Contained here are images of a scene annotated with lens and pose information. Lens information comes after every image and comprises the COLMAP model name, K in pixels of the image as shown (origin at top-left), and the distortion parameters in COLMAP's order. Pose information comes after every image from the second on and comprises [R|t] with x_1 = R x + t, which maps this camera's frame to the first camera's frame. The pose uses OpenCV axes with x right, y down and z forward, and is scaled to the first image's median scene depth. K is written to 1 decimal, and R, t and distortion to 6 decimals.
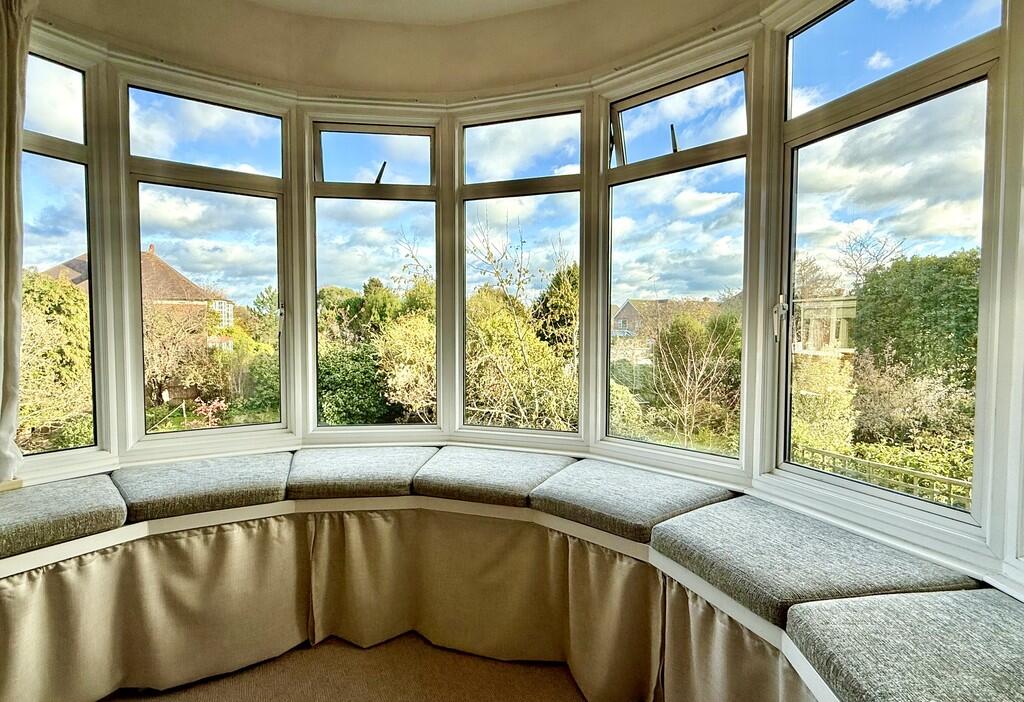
lens RADIAL K [[523.4, 0, 510.3], [0, 523.4, 351.0], [0, 0, 1]] dist [-0.002081, -0.001079]
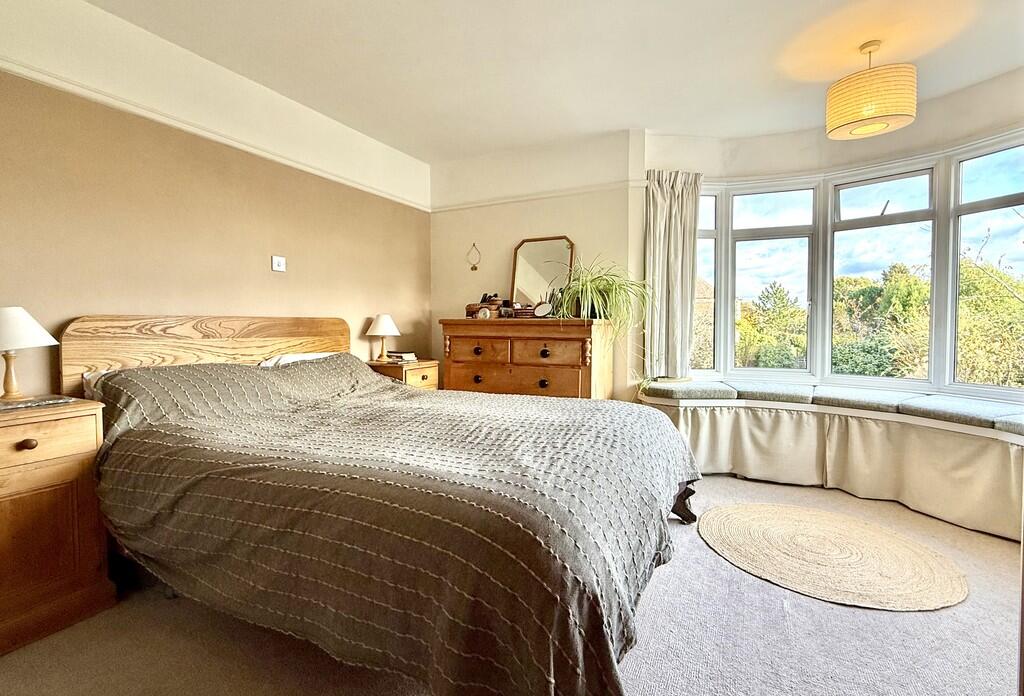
lens RADIAL K [[484.0, 0, 509.5], [0, 484.0, 341.6], [0, 0, 1]] dist [0.005504, -0.000859]
pose [[0.600948, 0.024226, -0.798921, 0.268326], [-0.026332, 0.999598, 0.010504, 0.065766], [0.798855, 0.014725, 0.601344, -0.813900]]
